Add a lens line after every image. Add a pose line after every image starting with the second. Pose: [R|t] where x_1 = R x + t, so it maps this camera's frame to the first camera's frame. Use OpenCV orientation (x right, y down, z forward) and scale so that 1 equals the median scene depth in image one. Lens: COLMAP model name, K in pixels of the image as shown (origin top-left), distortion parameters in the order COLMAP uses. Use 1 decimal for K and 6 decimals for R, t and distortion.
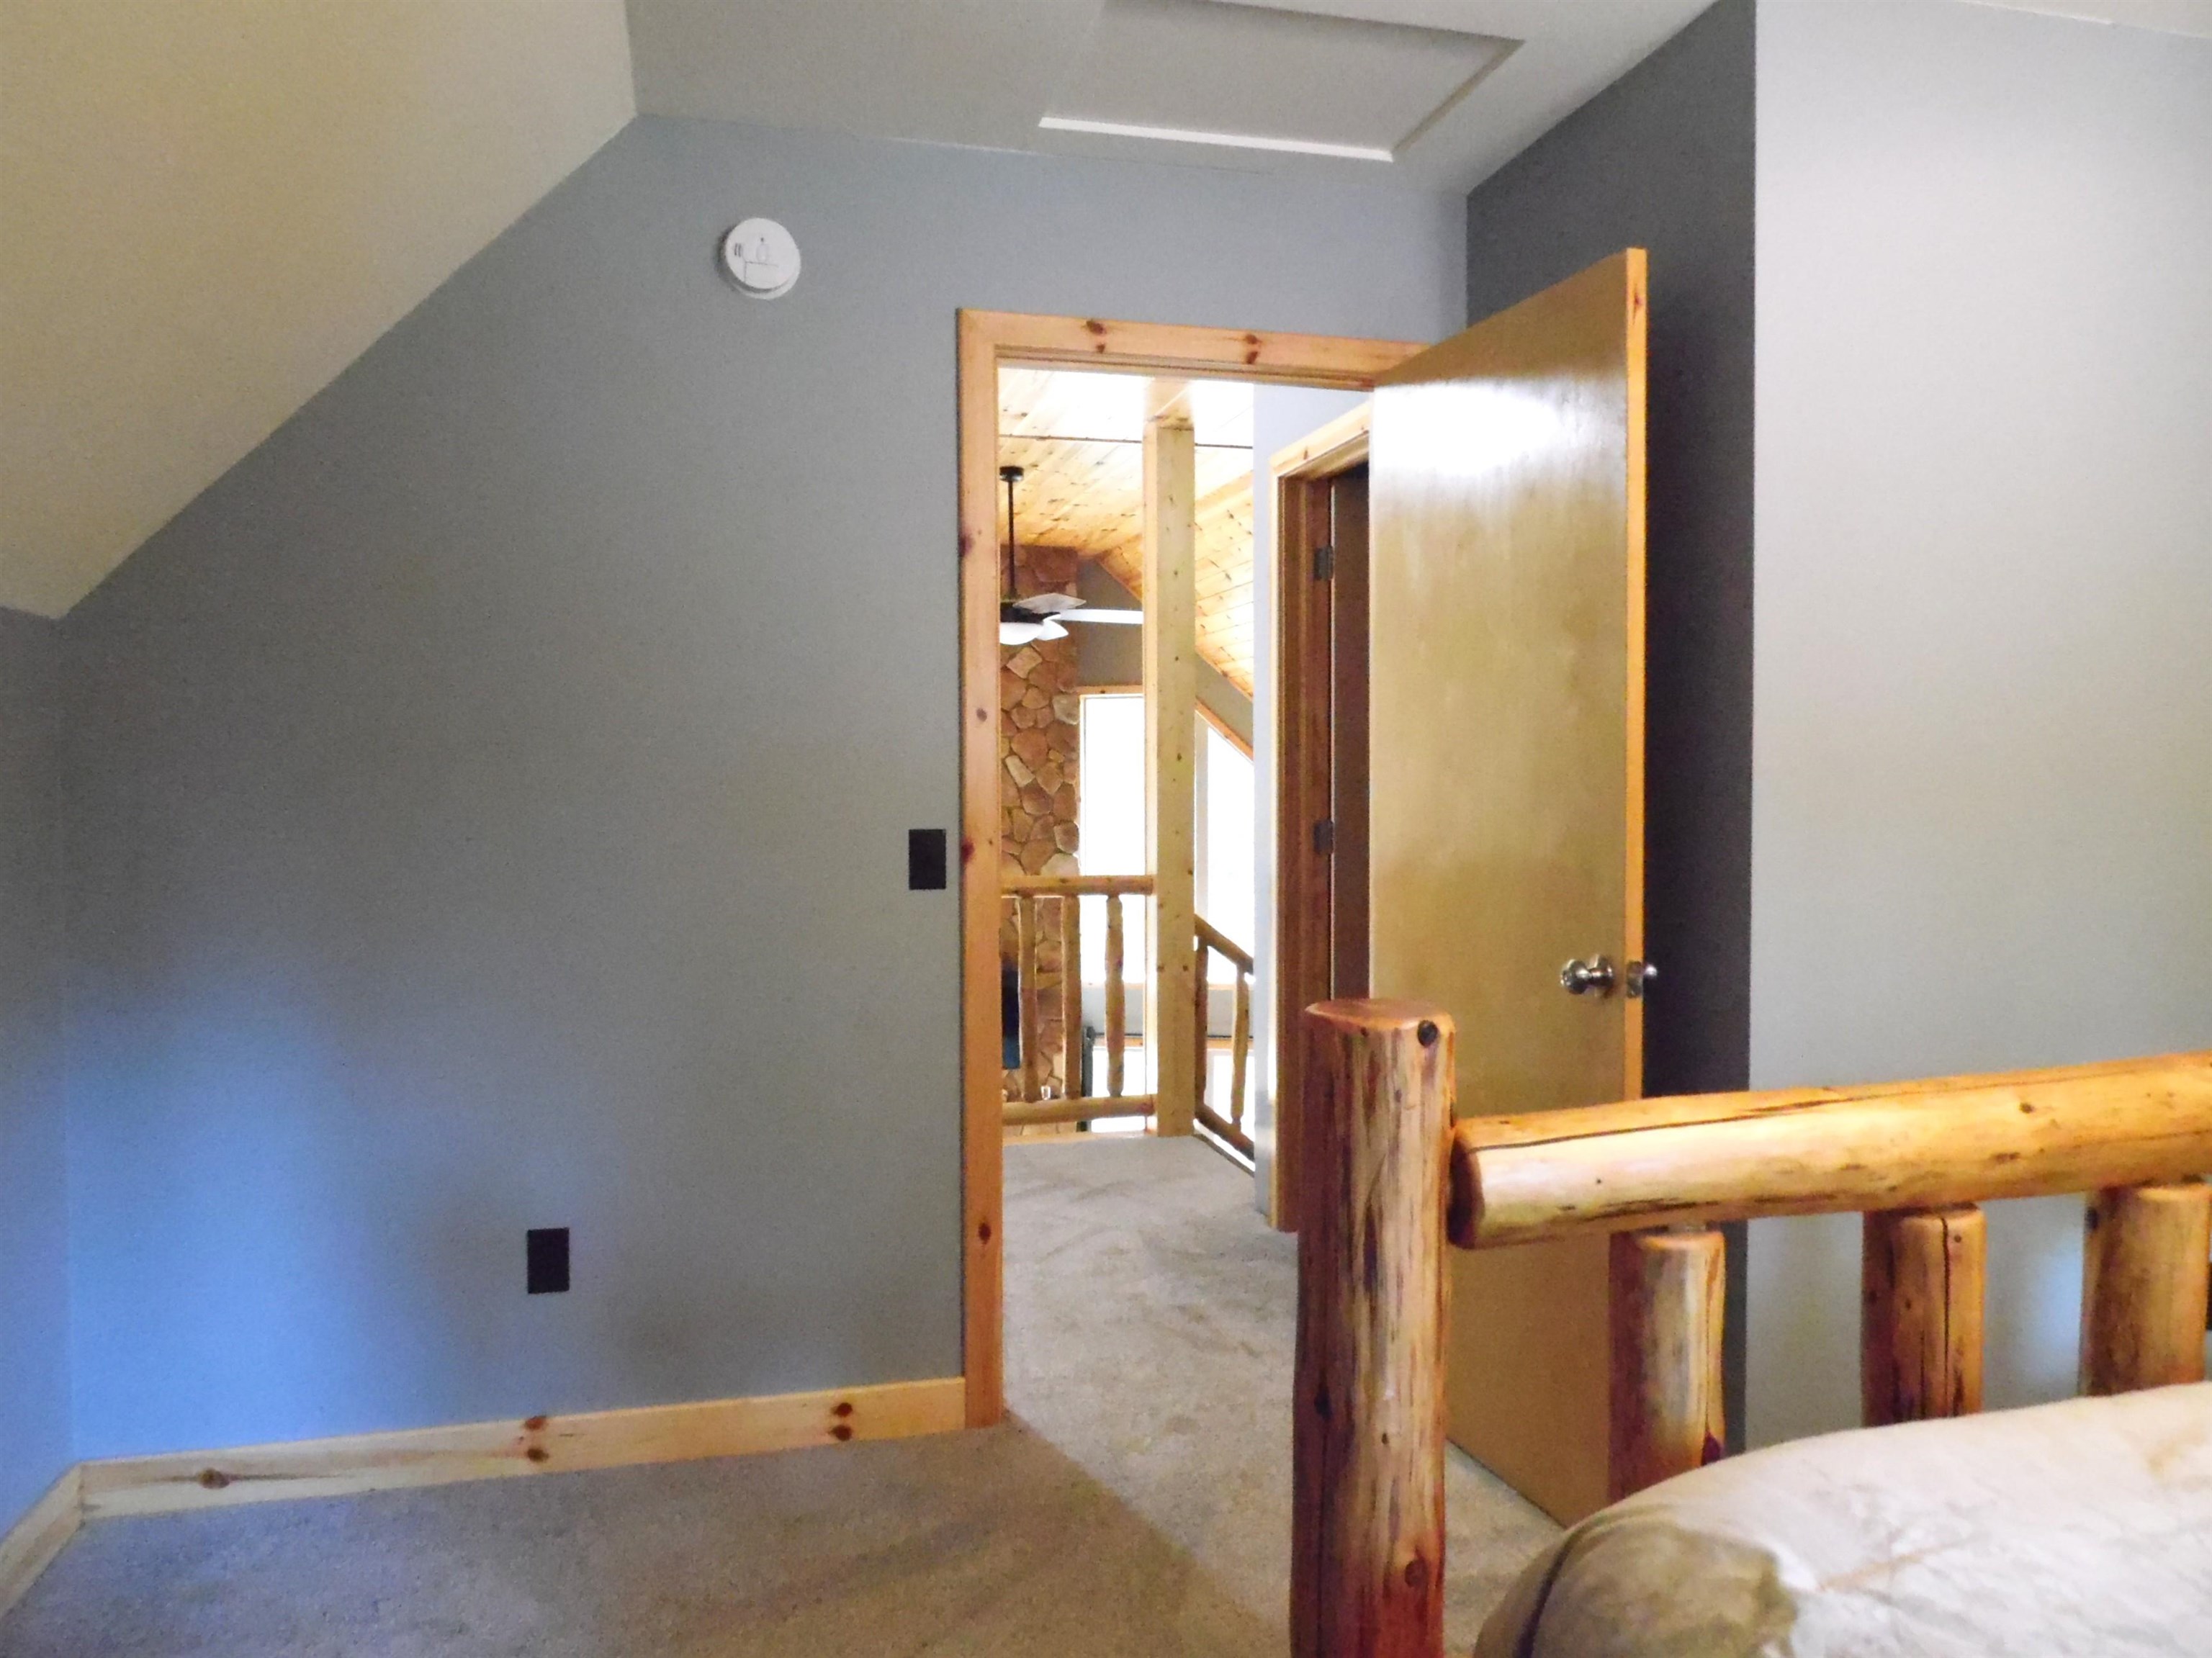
lens RADIAL K [[1558.1, 0, 1116.5], [0, 1558.1, 820.6], [0, 0, 1]] dist [-0.003234, -0.002084]
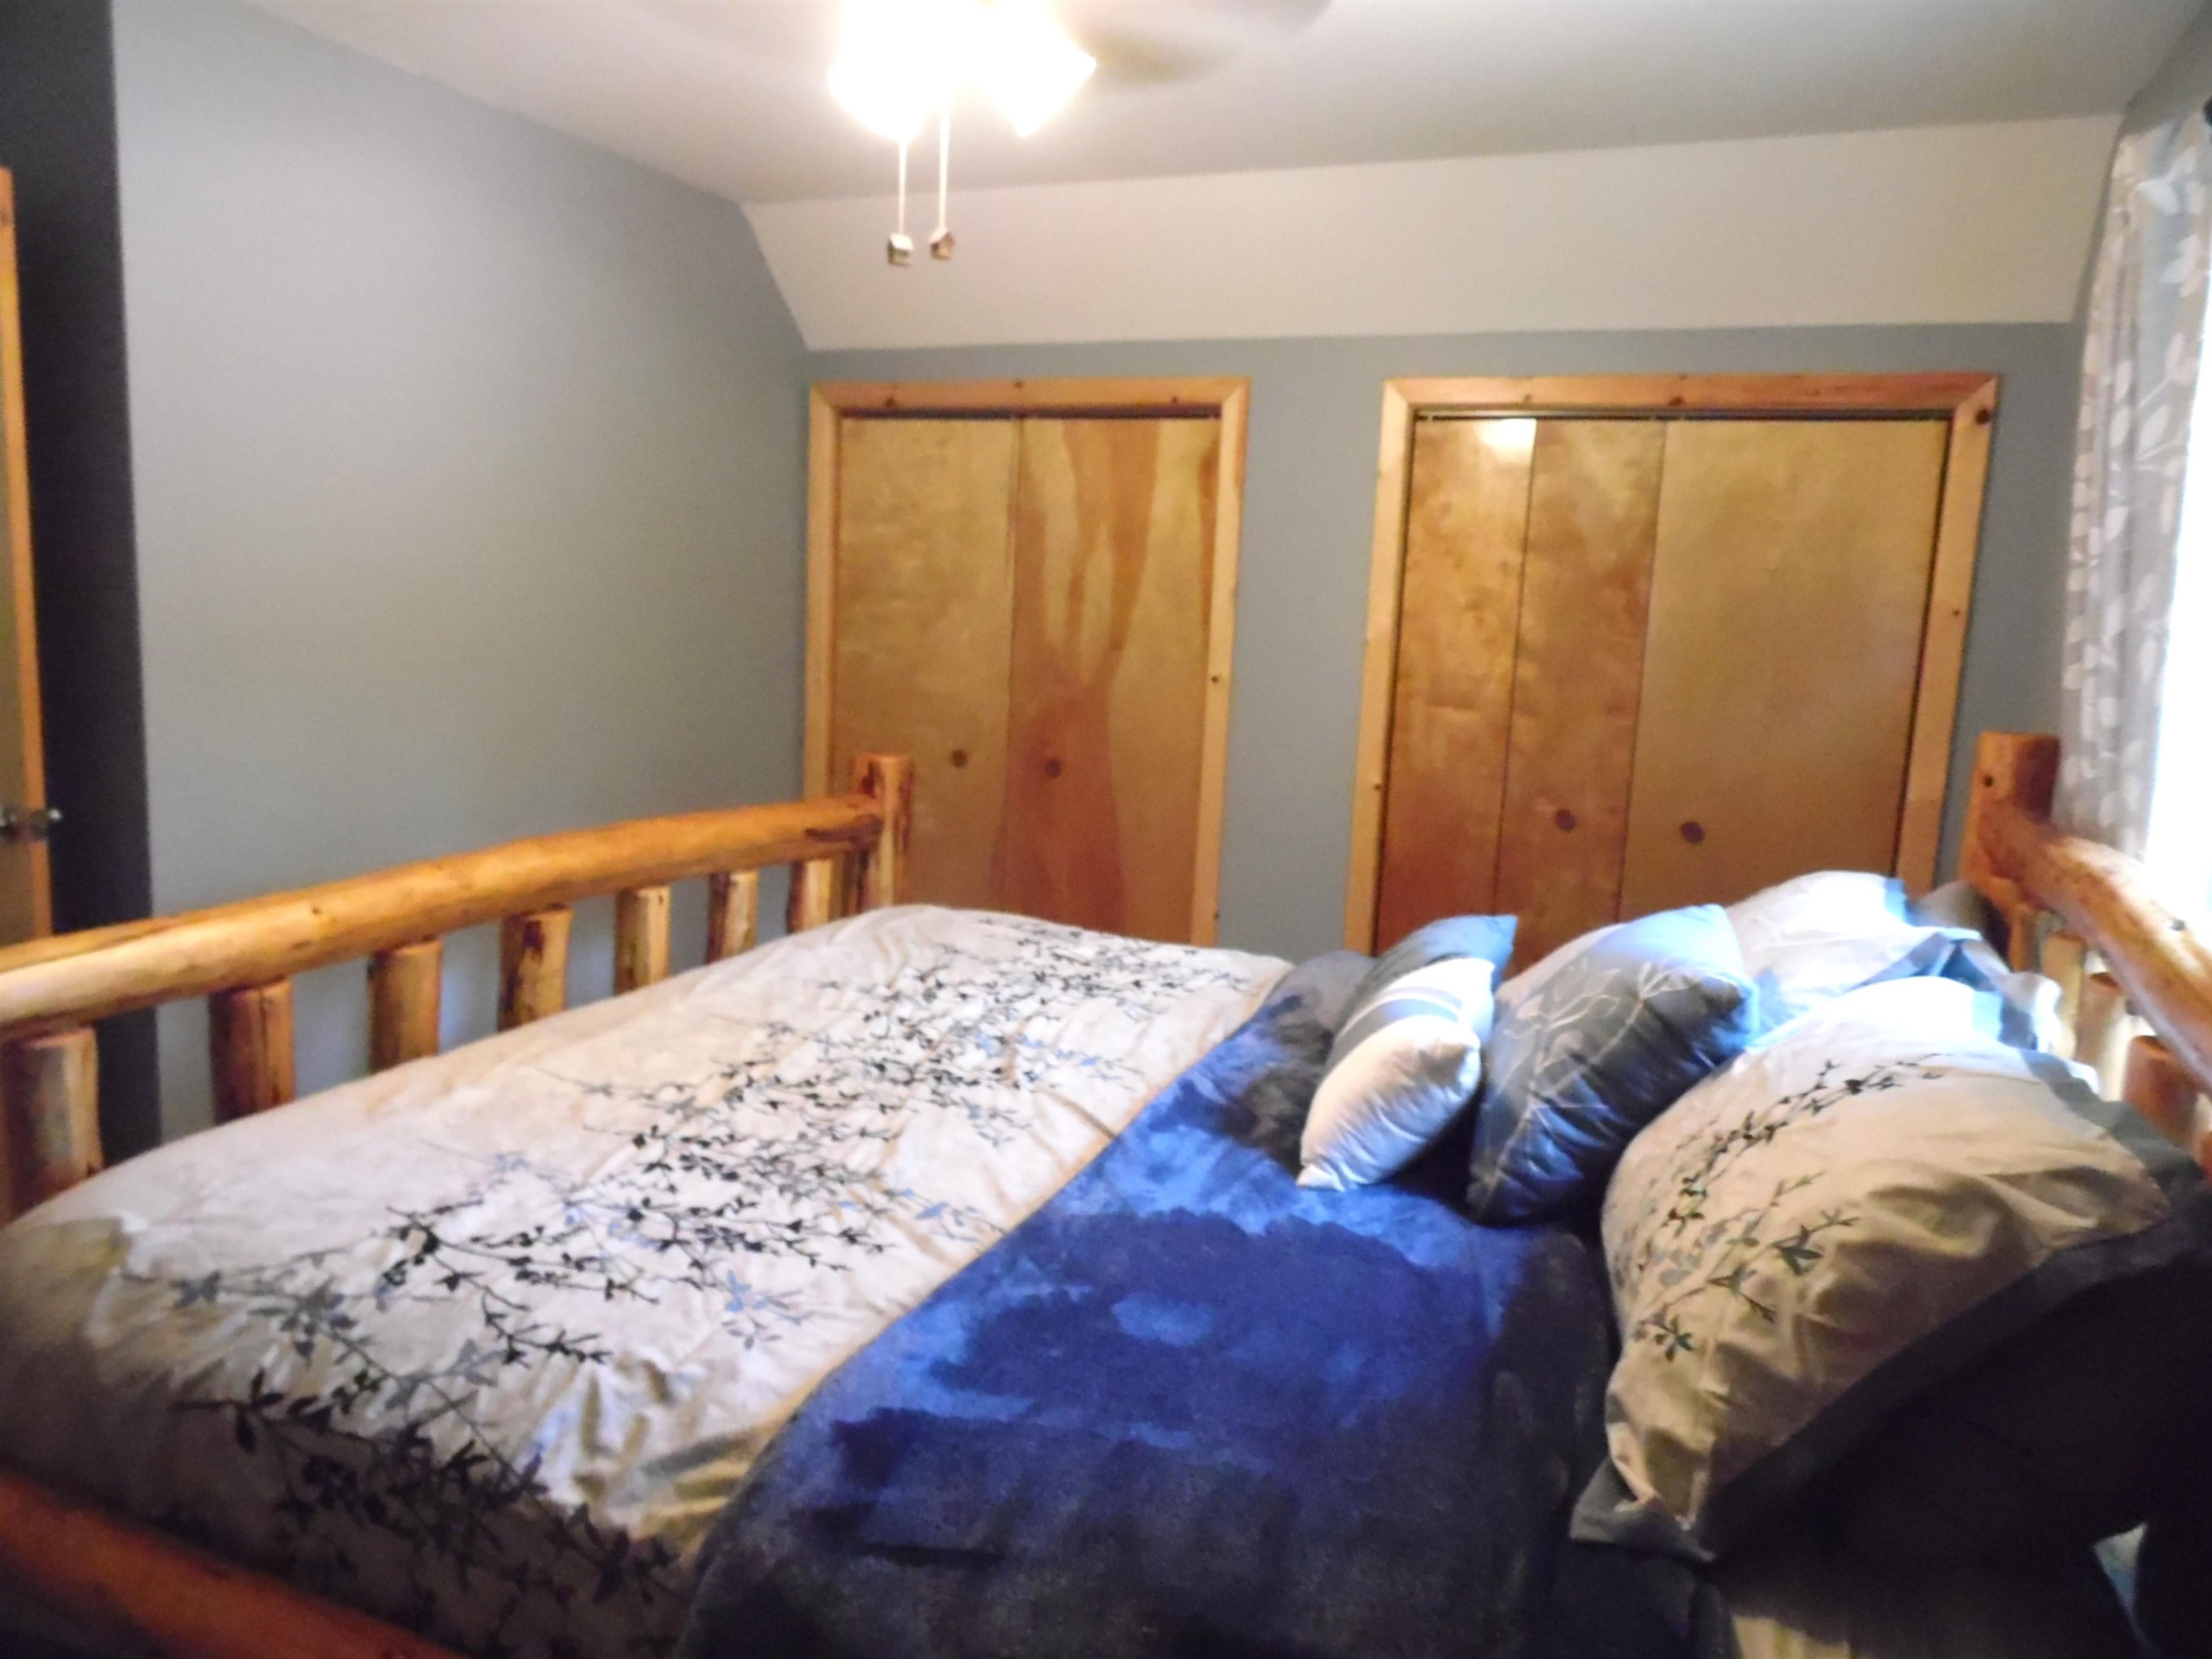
lens RADIAL K [[1500.1, 0, 1120.7], [0, 1500.1, 823.4], [0, 0, 1]] dist [0.005510, -0.003629]
pose [[0.604990, -0.086944, 0.791472, -0.108415], [-0.030465, 0.990765, 0.132123, -0.126058], [-0.795650, -0.104045, 0.596754, -0.529977]]
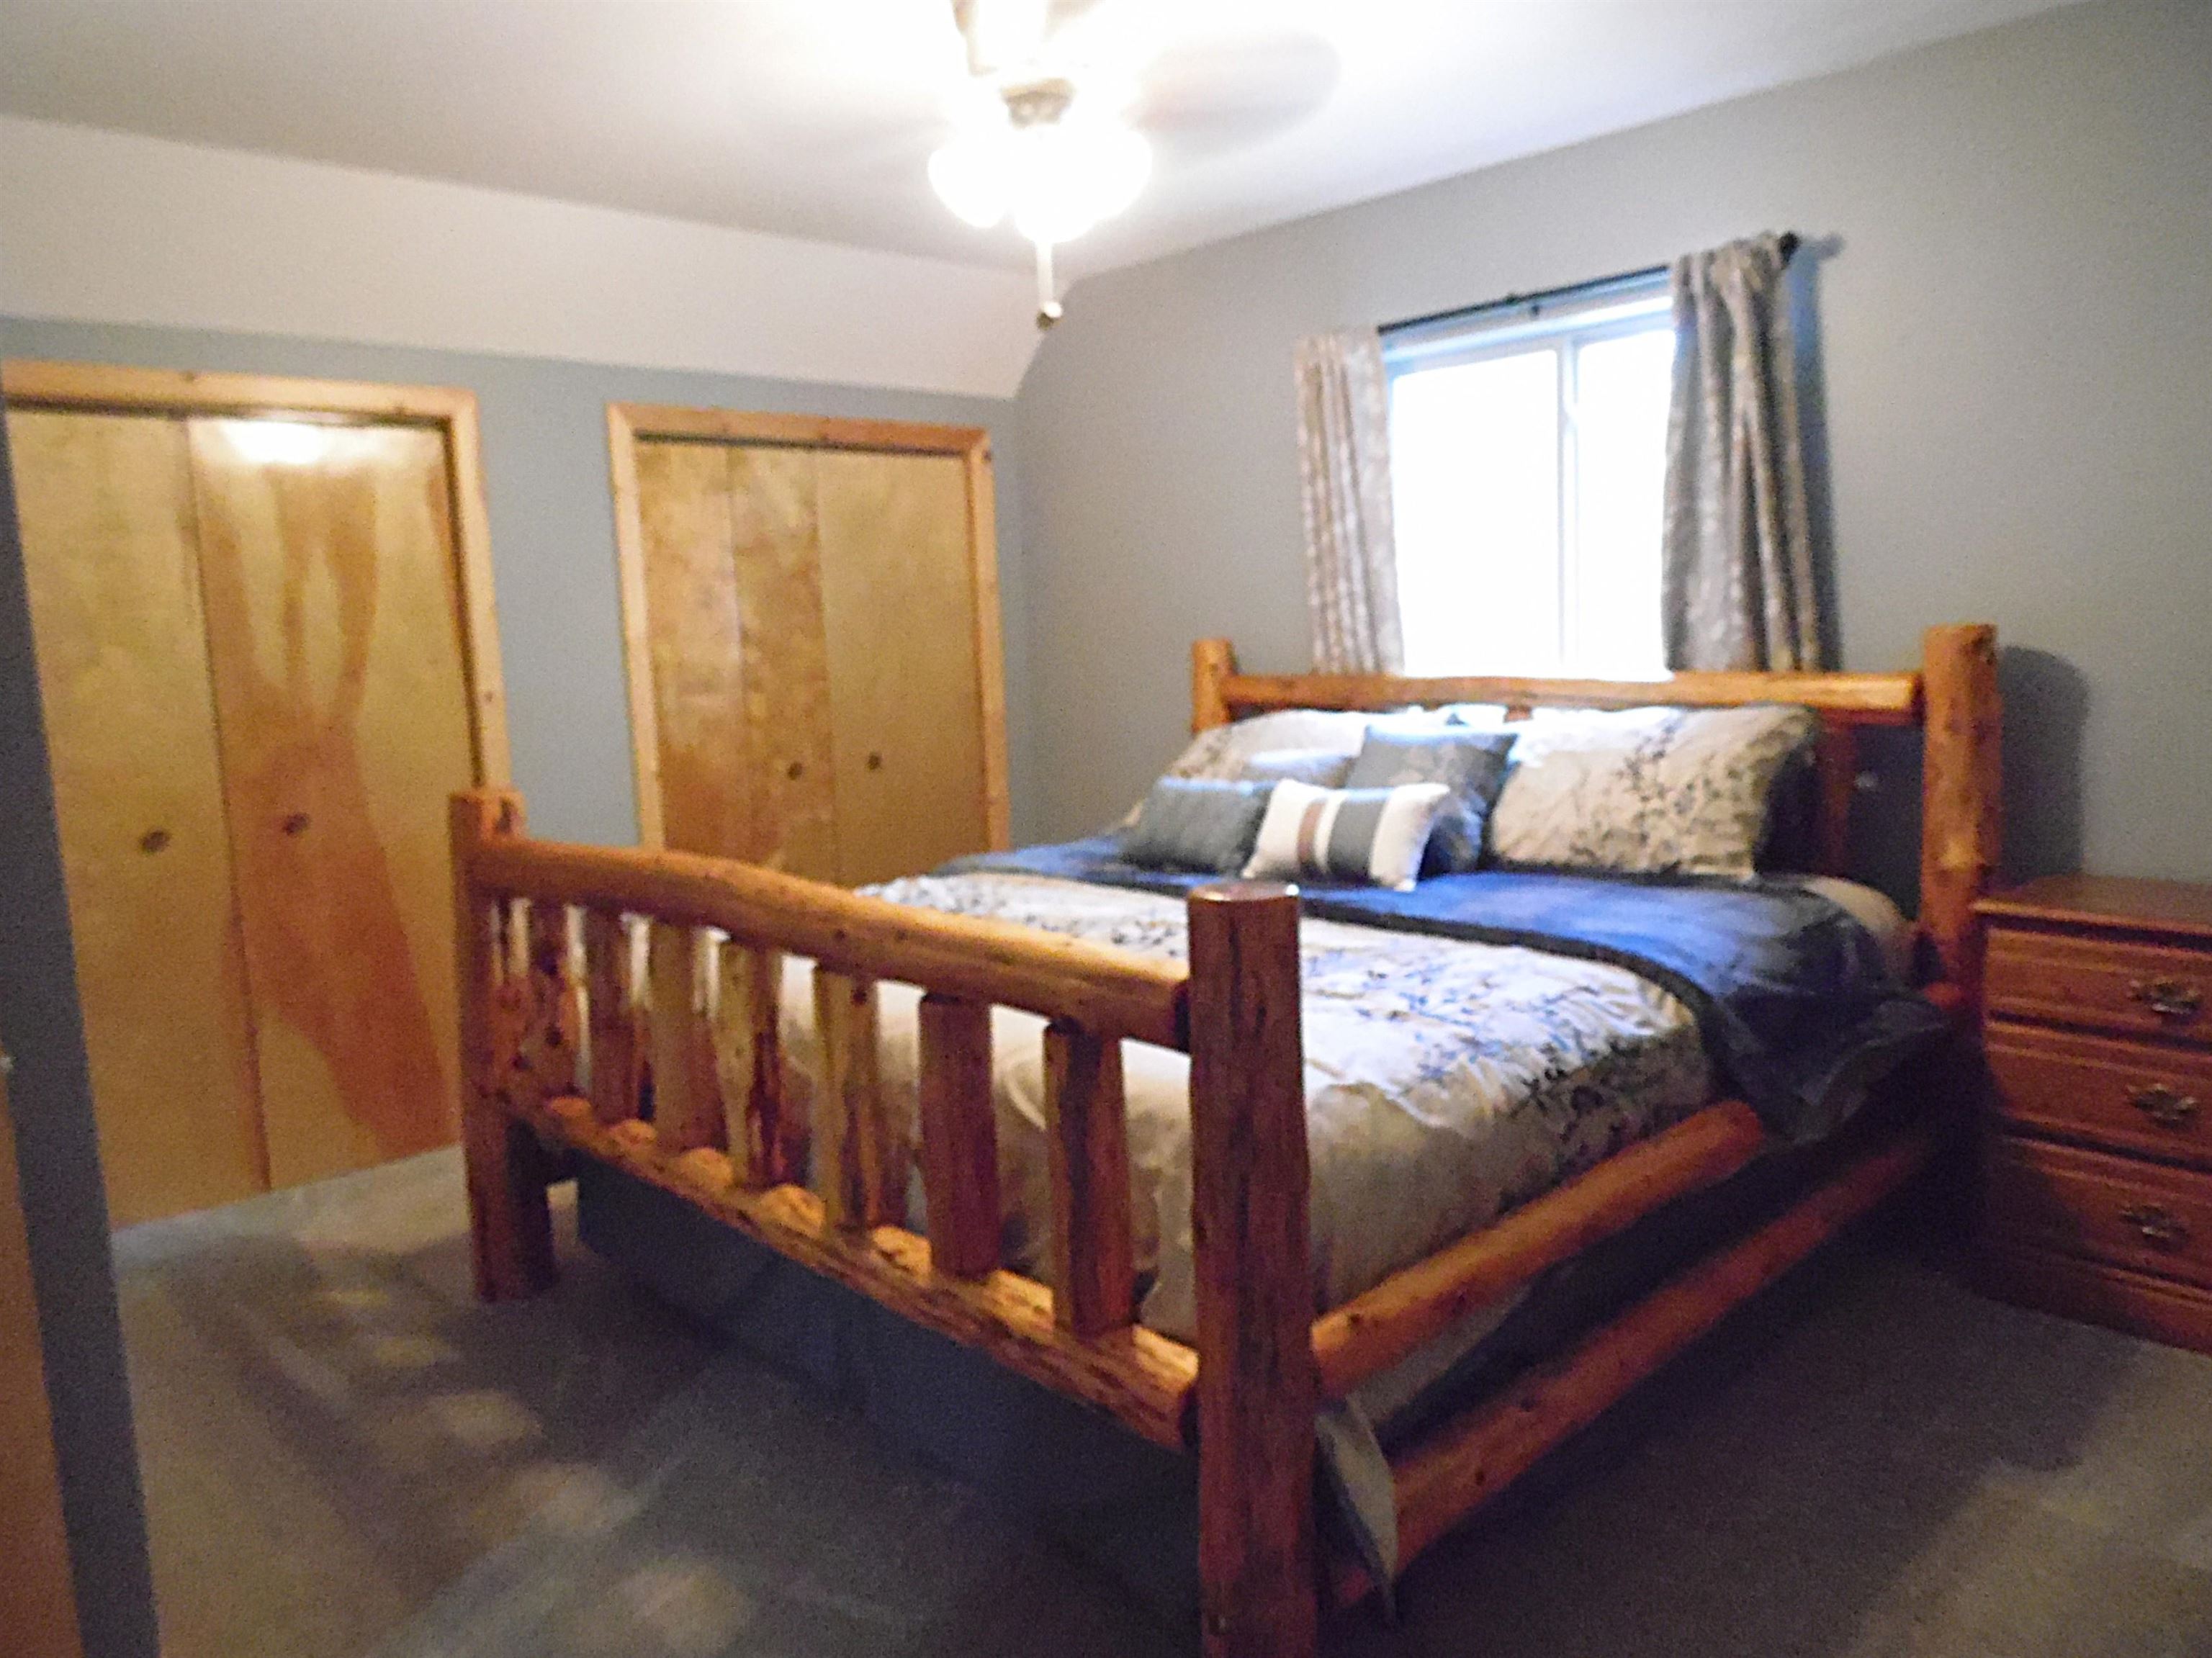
lens RADIAL K [[1499.9, 0, 1120.7], [0, 1499.9, 822.9], [0, 0, 1]] dist [0.005510, -0.003629]
pose [[-0.476205, -0.095539, 0.874129, -0.876048], [0.065971, 0.987397, 0.143858, -0.117648], [-0.876856, 0.126173, -0.463901, 1.688140]]
